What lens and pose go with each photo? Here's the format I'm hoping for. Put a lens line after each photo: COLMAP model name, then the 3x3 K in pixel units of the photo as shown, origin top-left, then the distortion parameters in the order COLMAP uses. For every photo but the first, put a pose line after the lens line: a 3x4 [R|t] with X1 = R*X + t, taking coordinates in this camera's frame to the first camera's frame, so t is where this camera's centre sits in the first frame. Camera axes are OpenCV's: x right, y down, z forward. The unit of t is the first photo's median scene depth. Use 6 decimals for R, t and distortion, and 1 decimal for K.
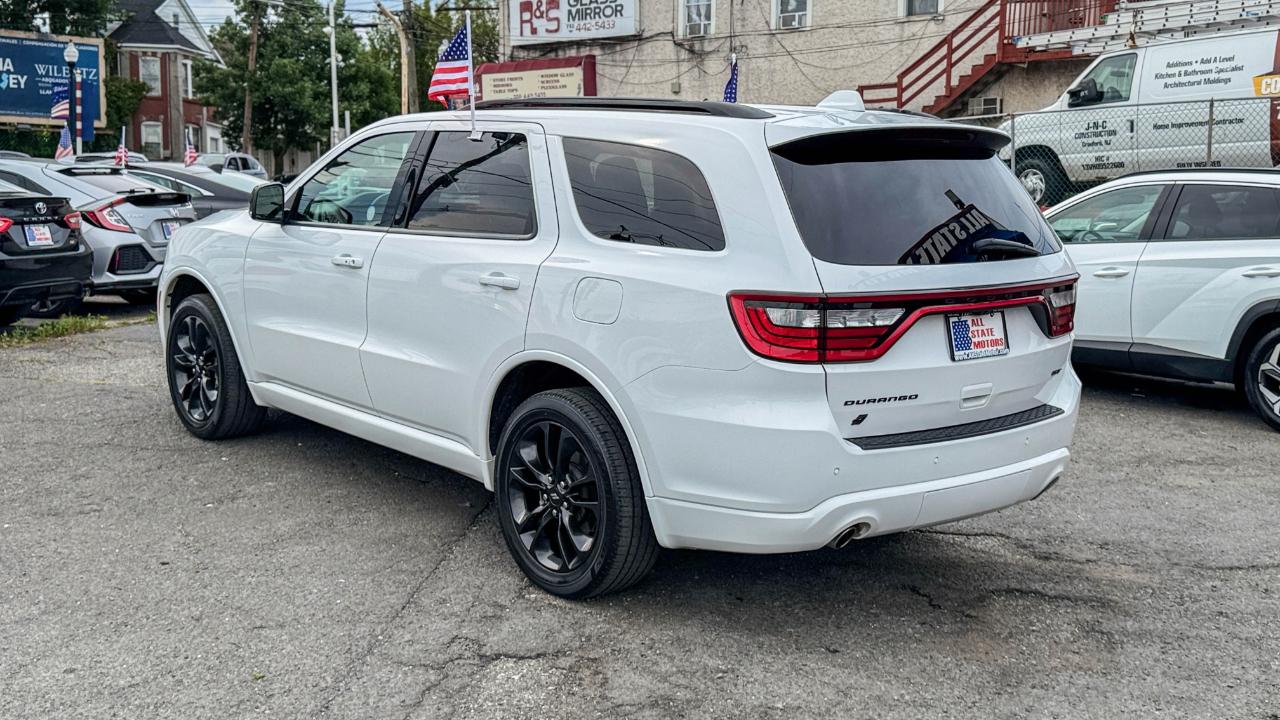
lens RADIAL K [[1366.5, 0, 640.0], [0, 1366.5, 360.0], [0, 0, 1]] dist [0.176882, -0.401838]
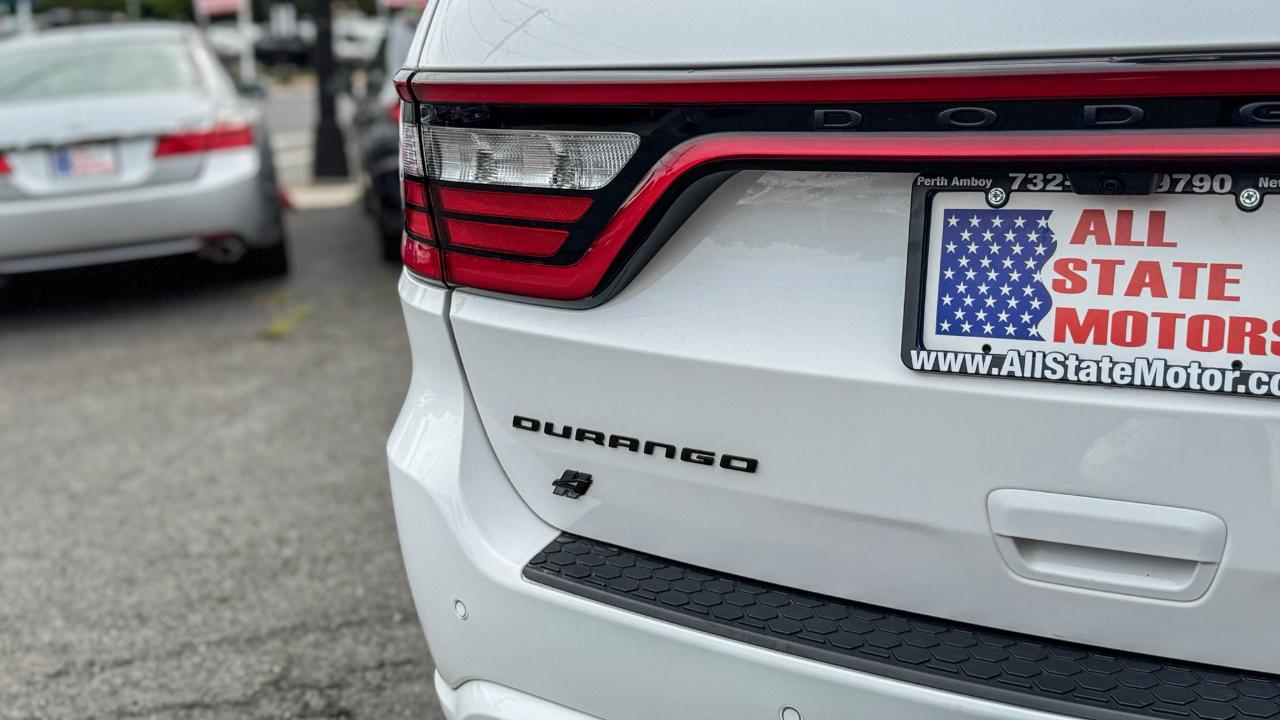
lens RADIAL K [[1366.5, 0, 640.0], [0, 1366.5, 360.0], [0, 0, 1]] dist [0.176882, -0.401838]
pose [[0.366653, 0.183291, -0.912124, 0.100297], [-0.090377, 0.982781, 0.161160, -0.008350], [0.925958, 0.023346, 0.376905, 0.199668]]
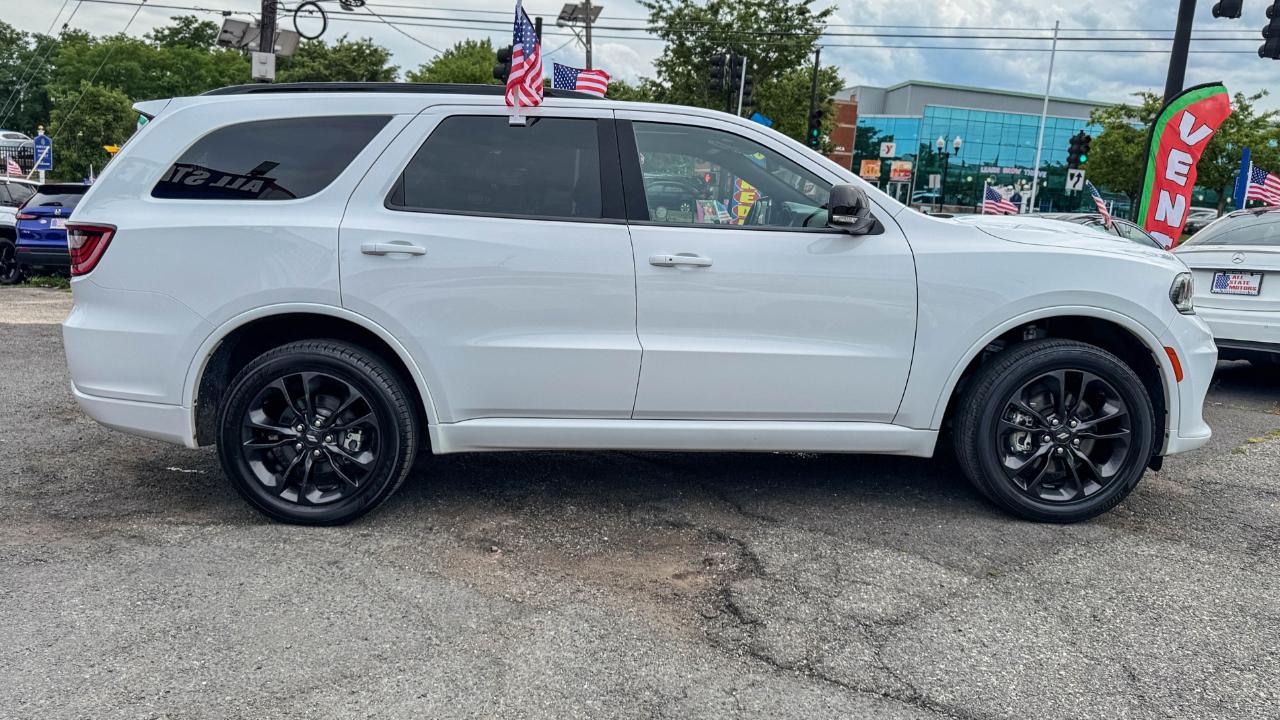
lens RADIAL K [[963.8, 0, 659.1], [0, 963.8, 355.9], [0, 0, 1]] dist [0.035106, -0.002733]
pose [[-0.616540, 0.075046, -0.783739, 0.167568], [-0.157065, 0.963714, 0.215837, -0.053009], [0.771498, 0.256169, -0.582381, 0.483366]]
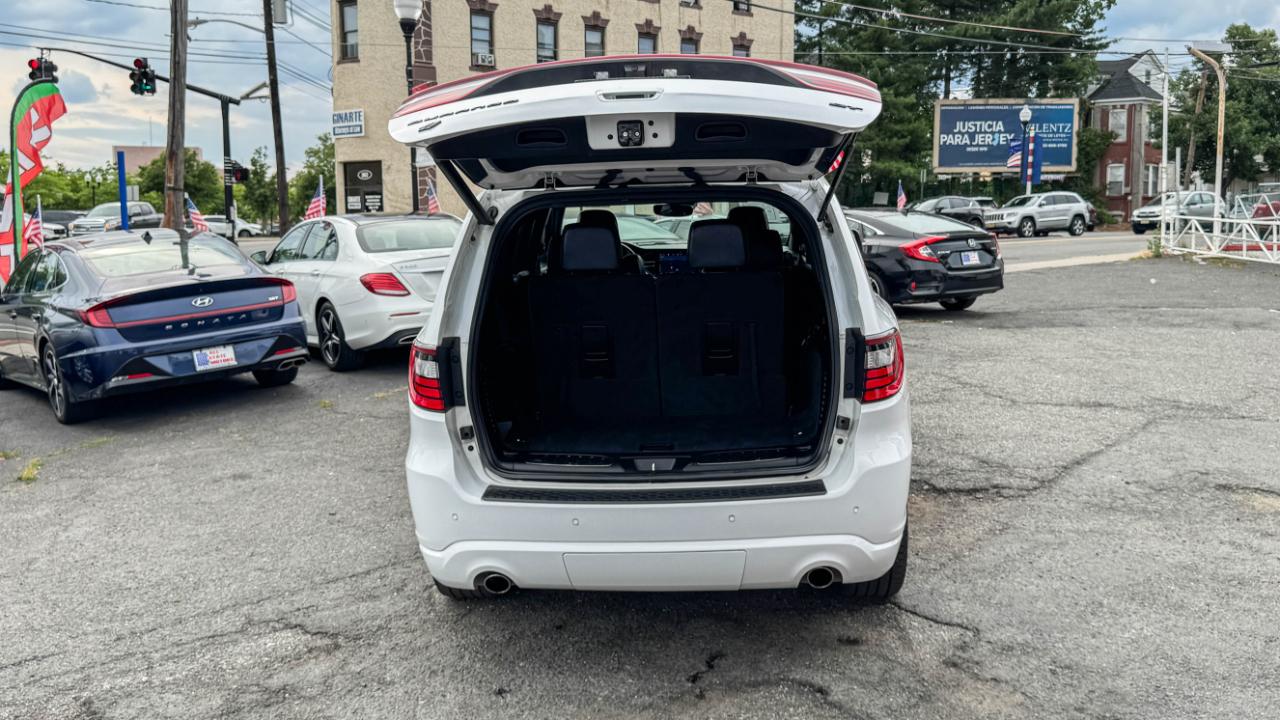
lens RADIAL K [[1132.9, 0, 674.0], [0, 1132.9, 359.9], [0, 0, 1]] dist [0.166026, -0.361167]
pose [[0.739278, 0.060023, -0.670720, 0.184071], [-0.061007, 0.997894, 0.022058, -0.014771], [0.670632, 0.024611, 0.741382, 0.102097]]
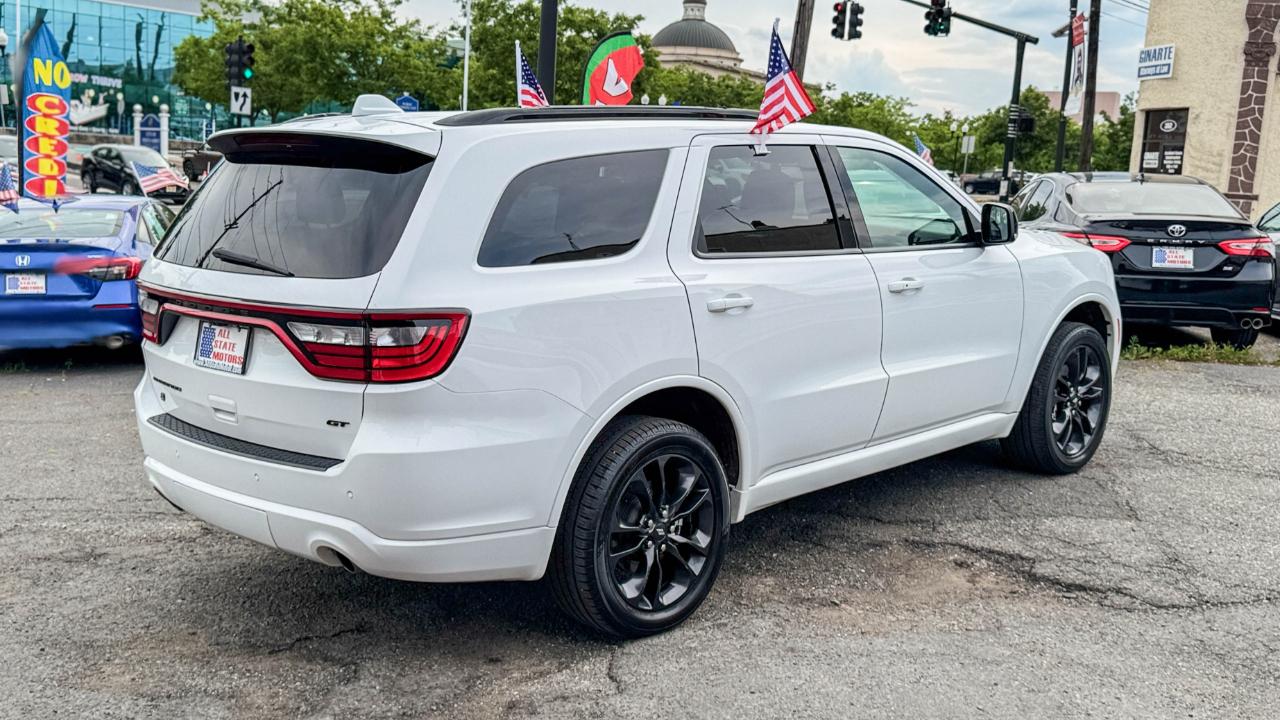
lens RADIAL K [[1343.6, 0, 603.2], [0, 1343.6, 398.8], [0, 0, 1]] dist [0.072858, -0.127609]
pose [[0.089262, 0.157997, -0.983397, 0.285933], [-0.151598, 0.977990, 0.143368, -0.037608], [0.984403, 0.136284, 0.111250, 0.275094]]
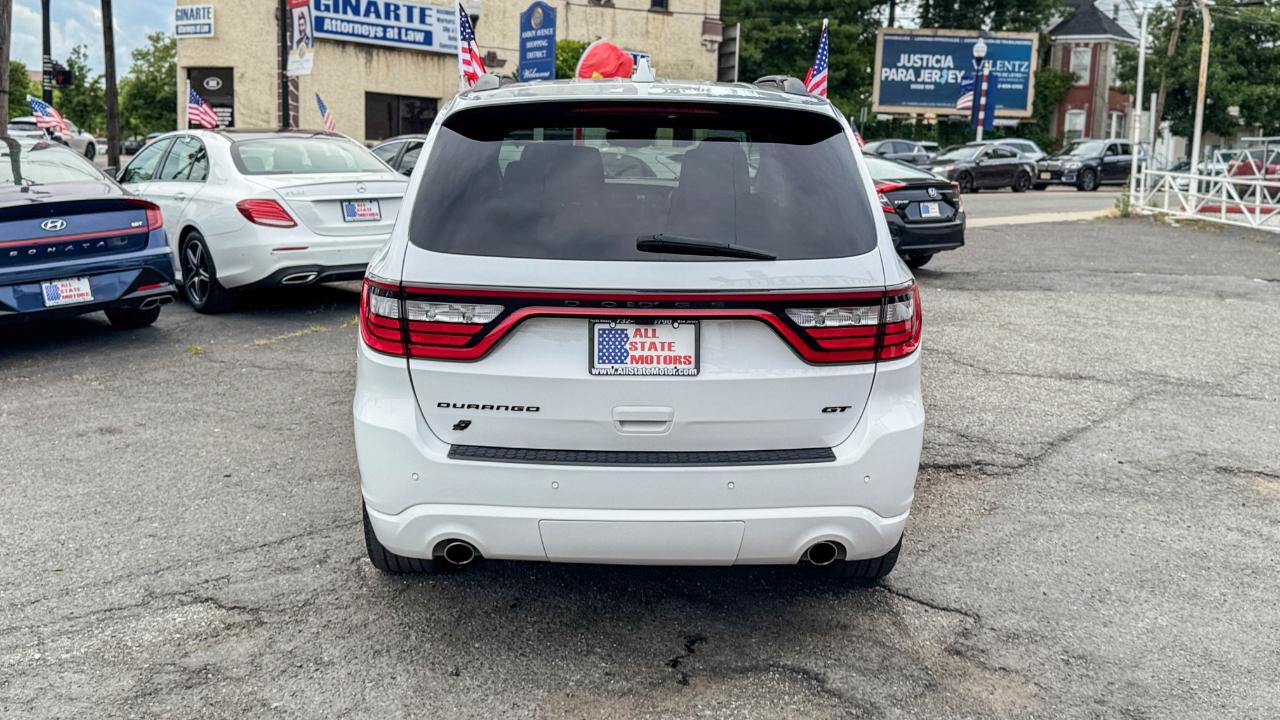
lens RADIAL K [[1304.7, 0, 654.5], [0, 1304.7, 362.5], [0, 0, 1]] dist [0.201392, -0.463986]
pose [[0.780723, 0.105013, -0.615990, 0.175351], [-0.094074, 0.994295, 0.050274, -0.011818], [0.617755, 0.018699, 0.786148, 0.089235]]
